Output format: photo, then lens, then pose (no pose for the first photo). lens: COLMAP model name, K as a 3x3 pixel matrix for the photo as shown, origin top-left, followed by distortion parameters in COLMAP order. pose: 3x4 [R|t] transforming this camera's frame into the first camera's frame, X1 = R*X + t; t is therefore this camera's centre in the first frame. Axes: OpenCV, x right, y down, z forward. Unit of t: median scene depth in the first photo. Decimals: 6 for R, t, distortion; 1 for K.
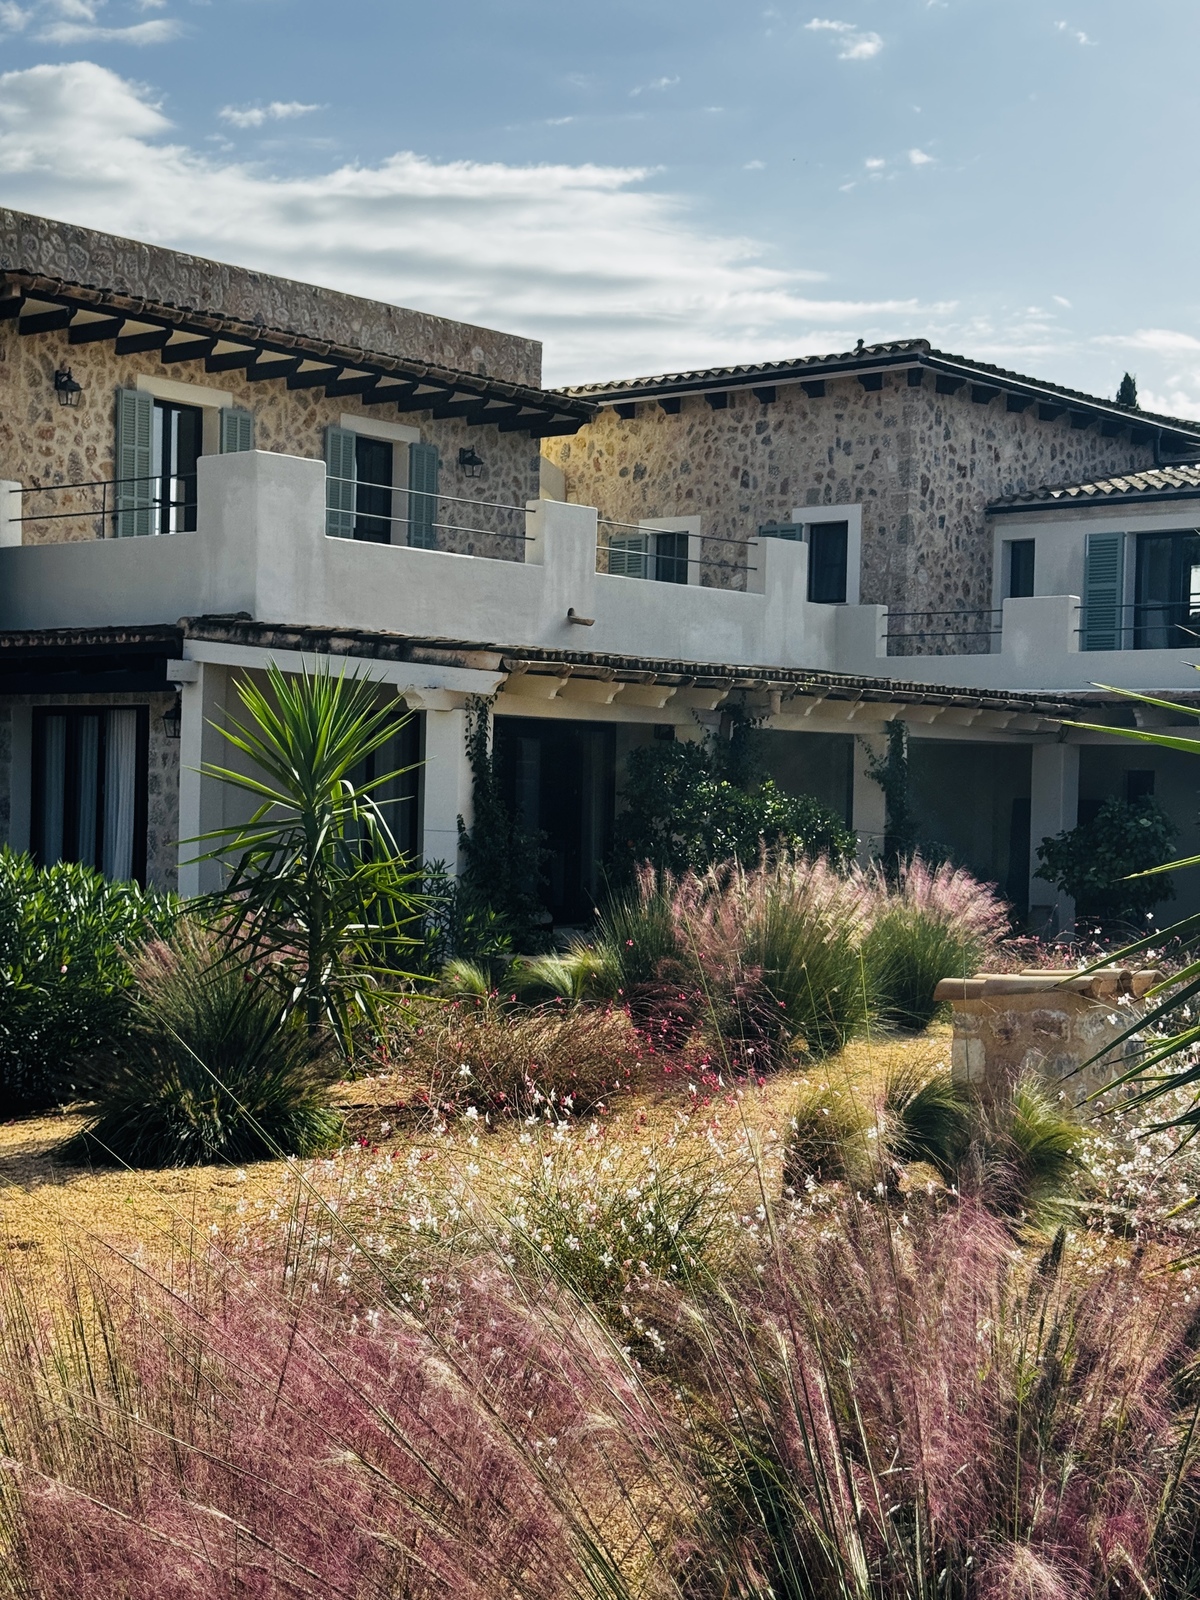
lens RADIAL K [[2352.8, 0, 629.6], [0, 2352.8, 781.4], [0, 0, 1]] dist [0.145560, 0.000000]
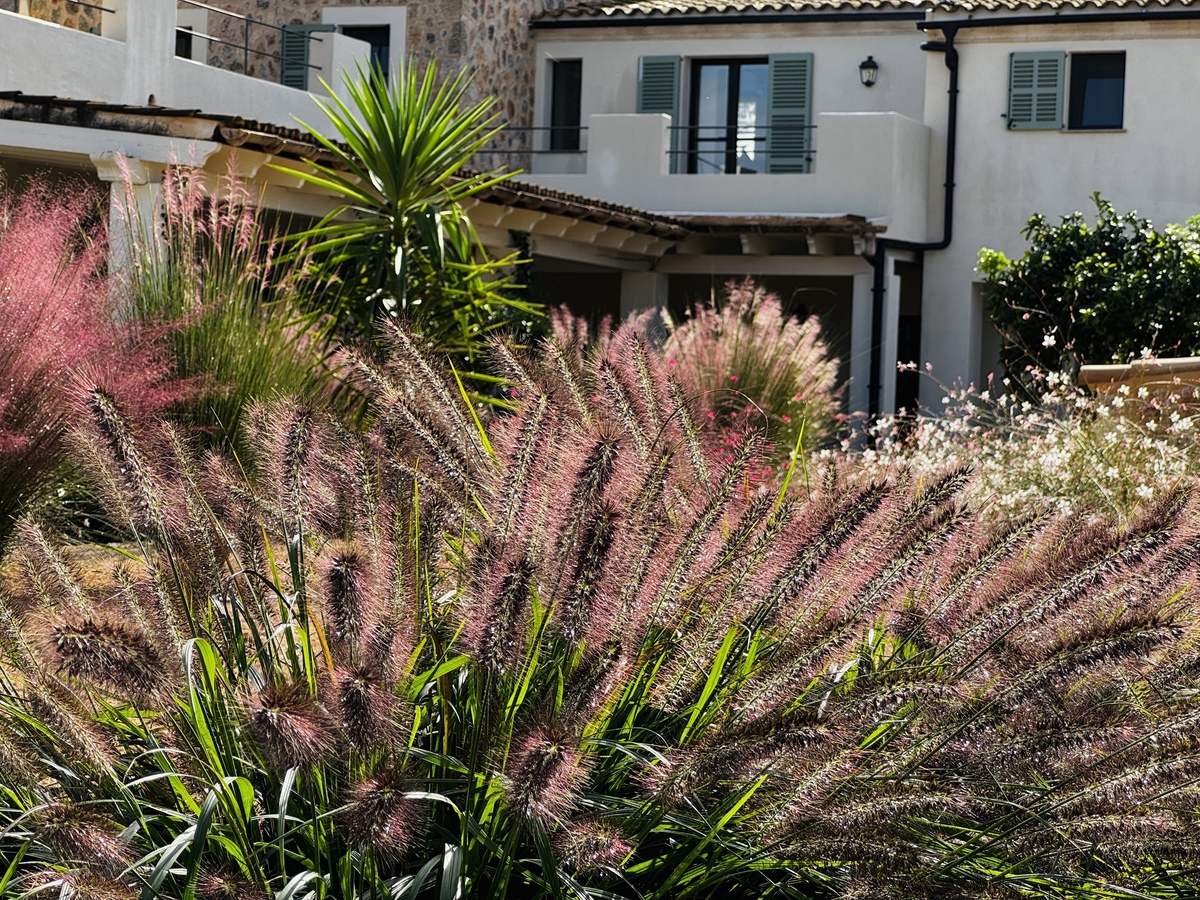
lens RADIAL K [[2830.0, 0, 642.7], [0, 2830.0, 419.7], [0, 0, 1]] dist [0.212078, 0.000000]
pose [[0.950080, 0.013219, 0.311728, -0.154621], [-0.014953, 0.999883, 0.003174, 0.035363], [-0.311649, -0.007677, 0.950166, -0.059678]]
